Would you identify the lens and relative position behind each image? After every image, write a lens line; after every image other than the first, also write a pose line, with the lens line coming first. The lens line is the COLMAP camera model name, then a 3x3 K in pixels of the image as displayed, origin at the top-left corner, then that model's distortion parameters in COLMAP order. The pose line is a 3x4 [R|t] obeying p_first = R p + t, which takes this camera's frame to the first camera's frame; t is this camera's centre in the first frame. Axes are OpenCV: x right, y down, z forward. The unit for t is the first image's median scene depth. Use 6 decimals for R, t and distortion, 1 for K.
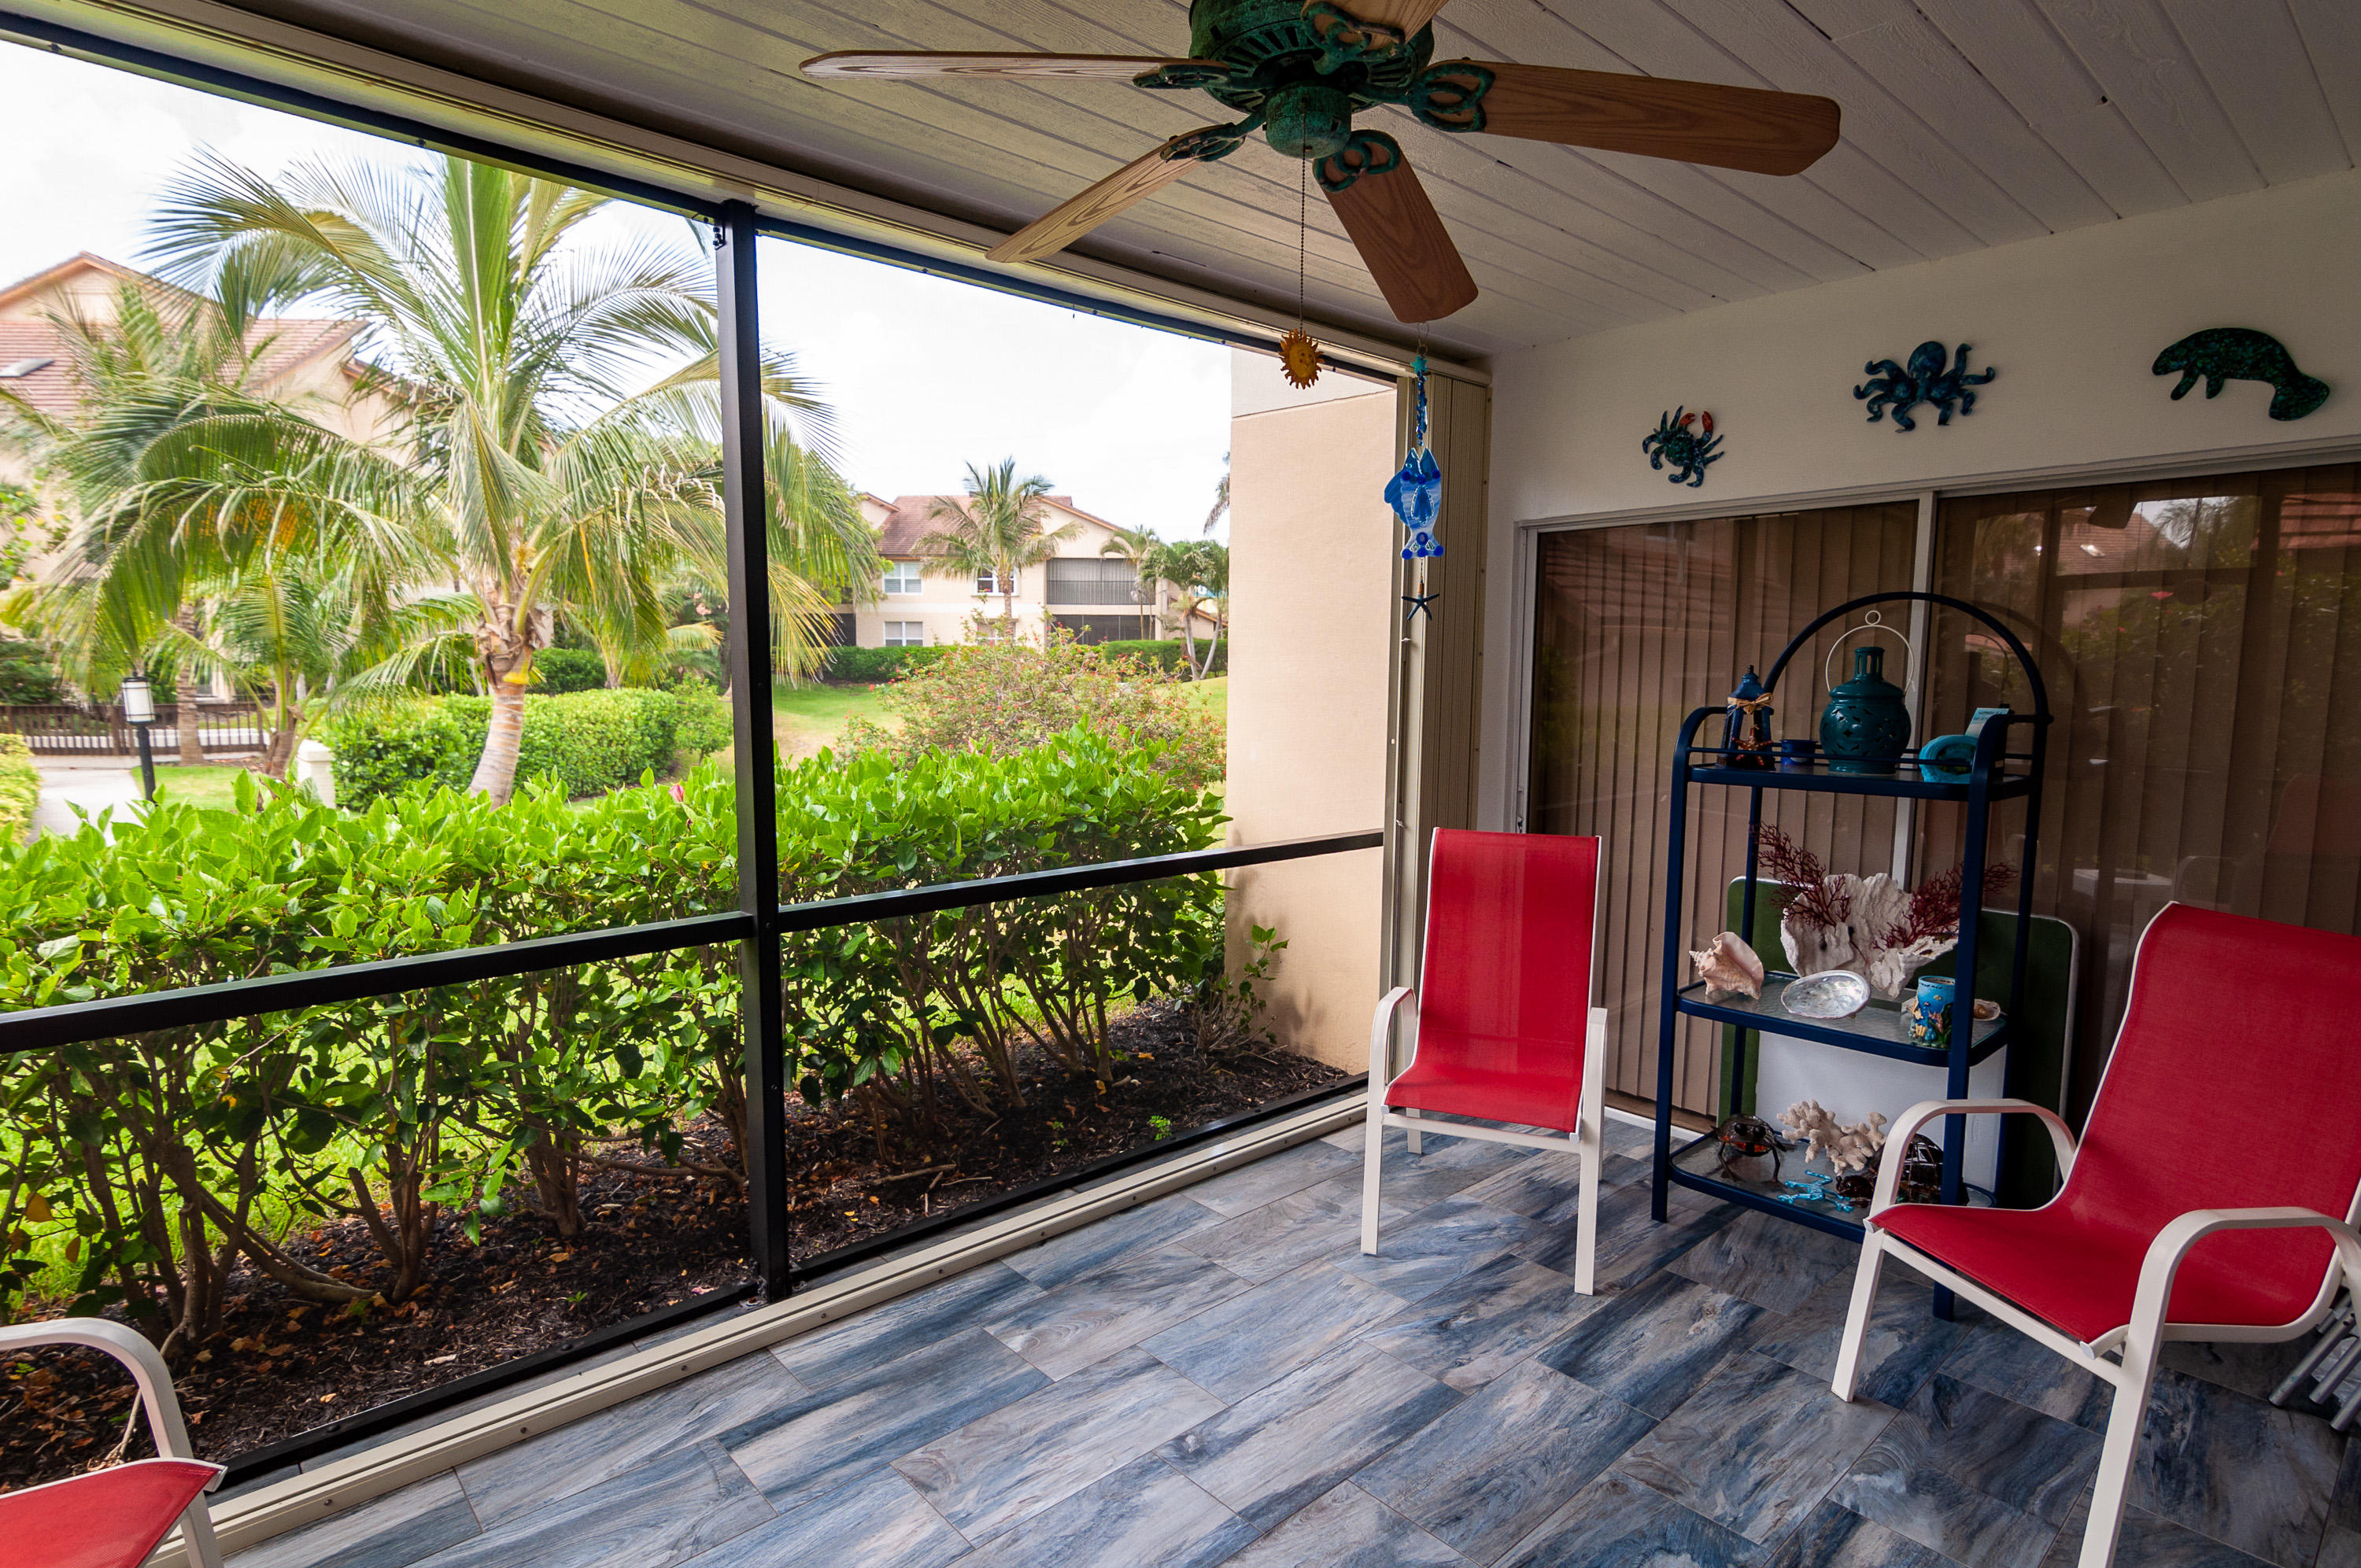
lens RADIAL K [[1216.3, 0, 1176.2], [0, 1216.3, 790.3], [0, 0, 1]] dist [0.013221, -0.006694]
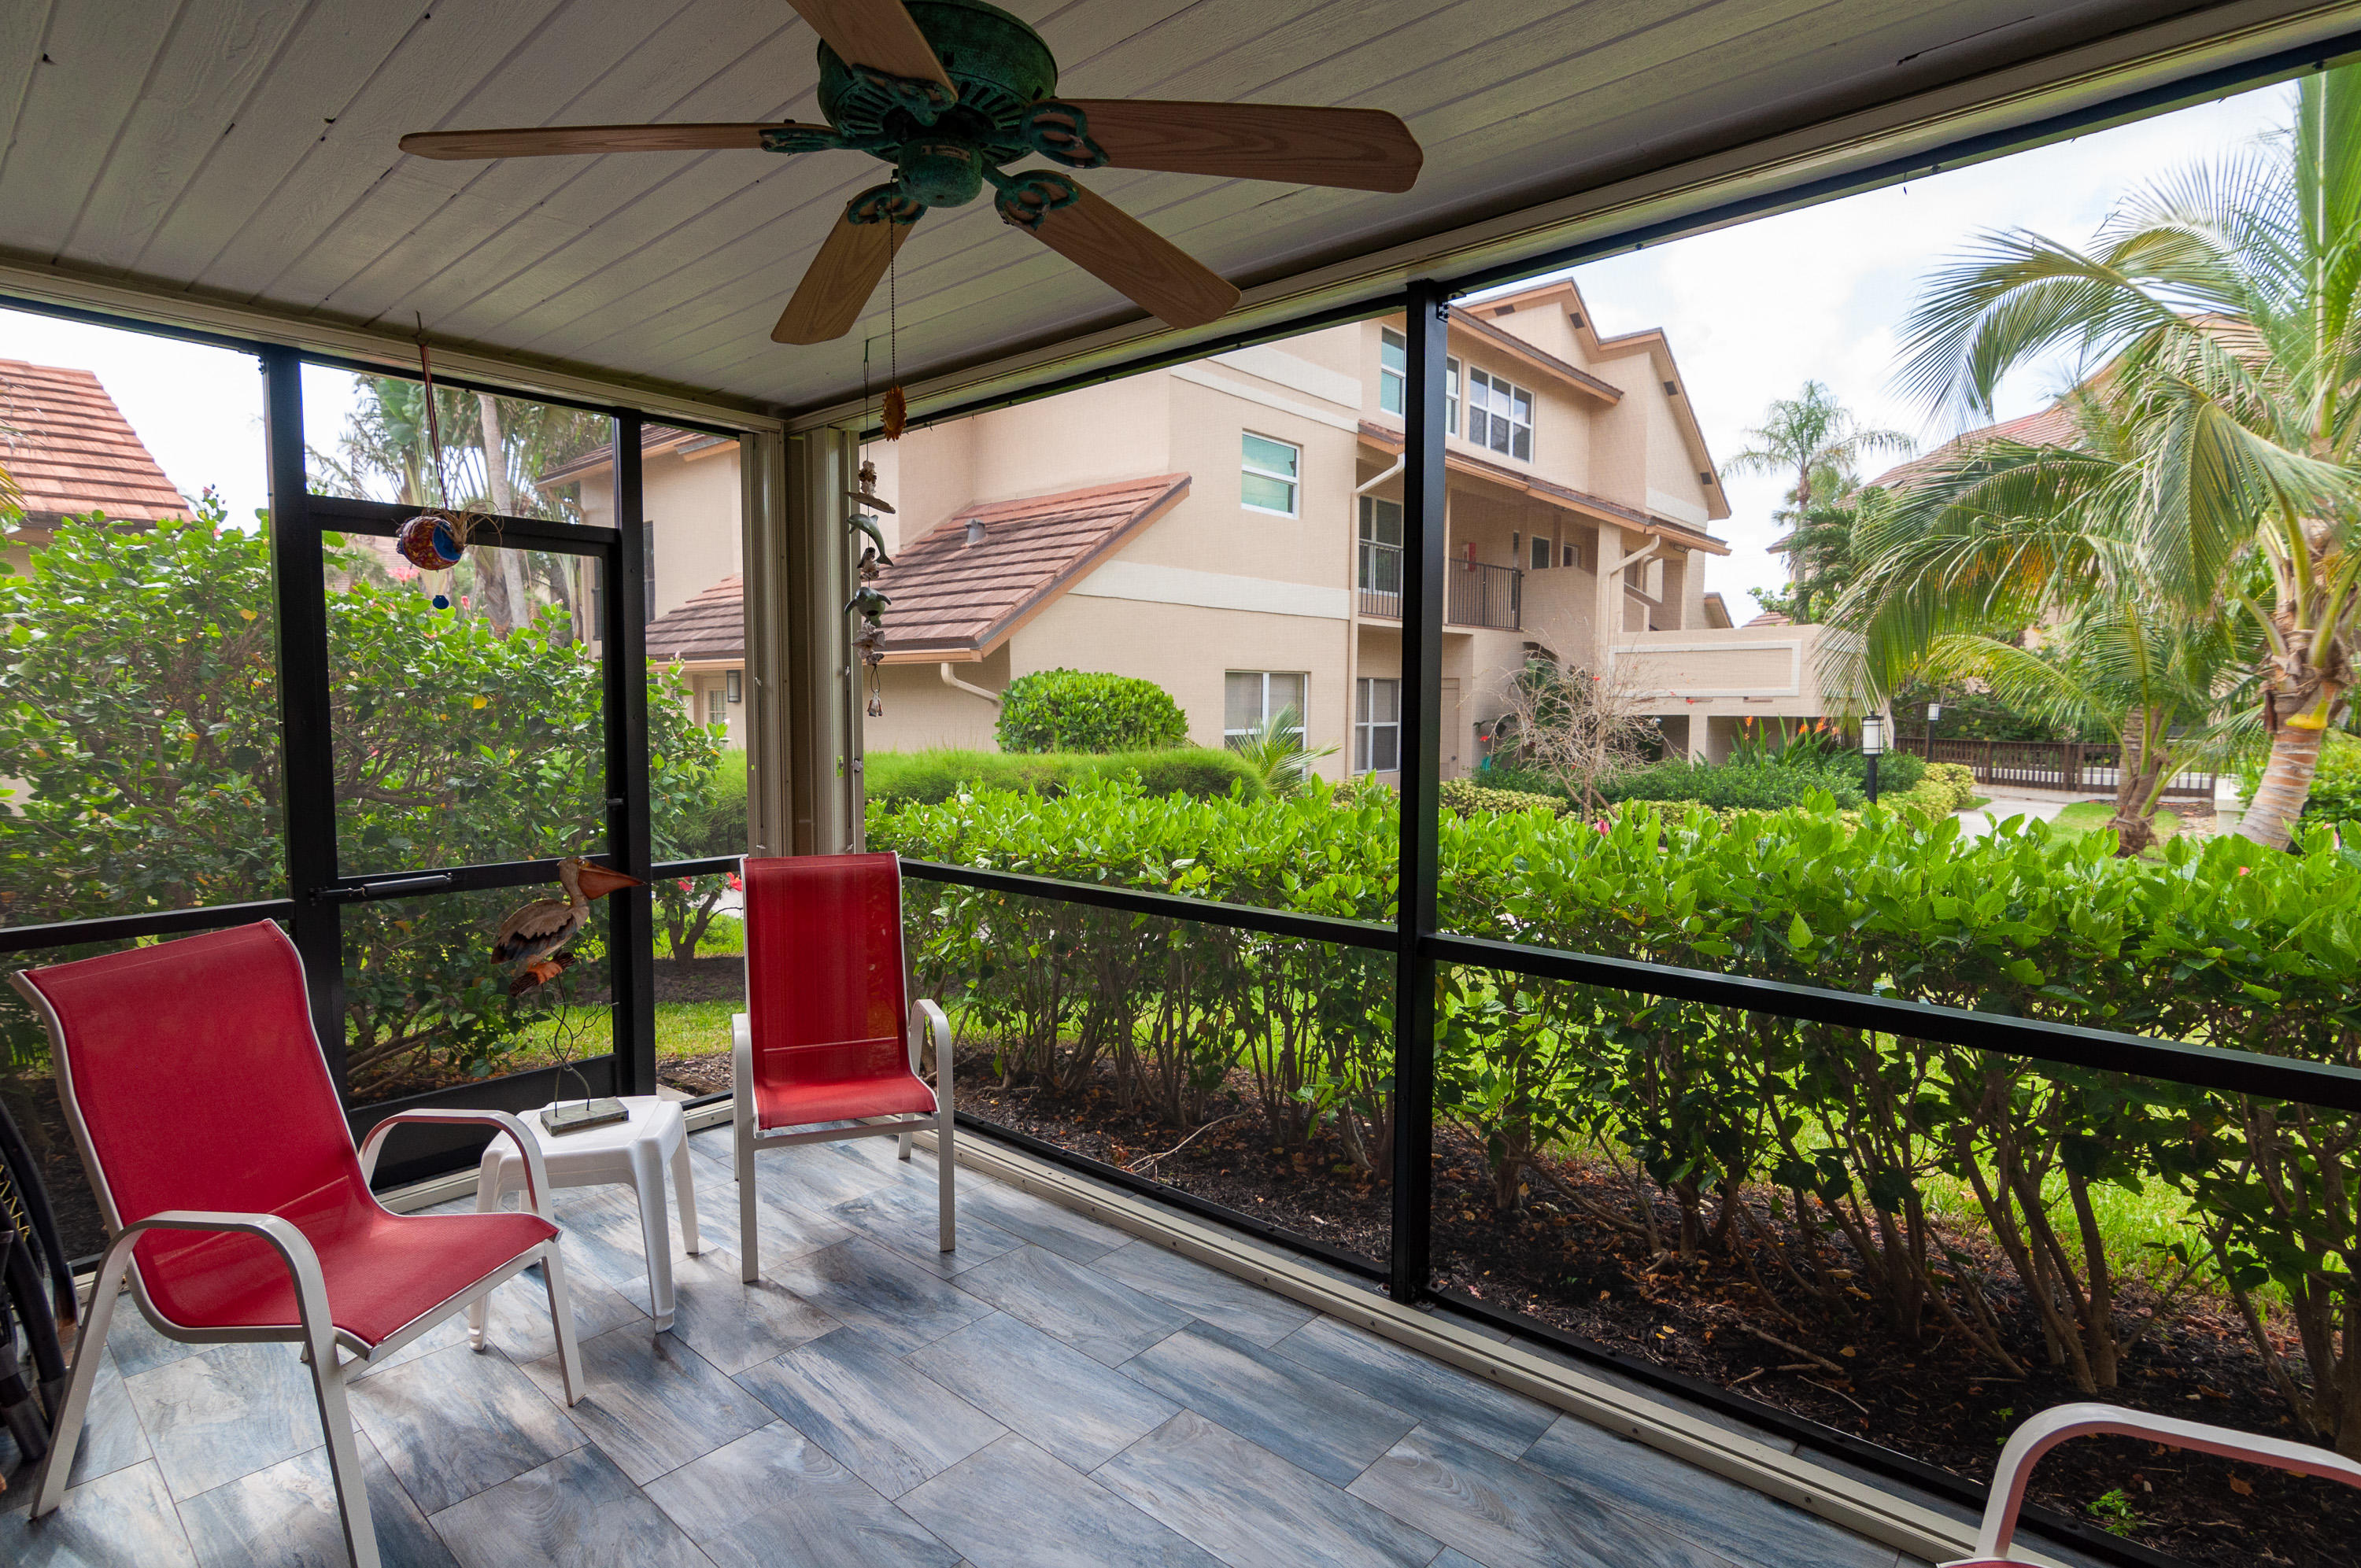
lens RADIAL K [[1216.3, 0, 1177.1], [0, 1216.3, 778.7], [0, 0, 1]] dist [0.013221, -0.006694]
pose [[0.096931, 0.057755, -0.993614, 0.241548], [-0.101565, 0.993677, 0.047851, -0.022214], [0.990095, 0.096278, 0.102184, 0.234050]]
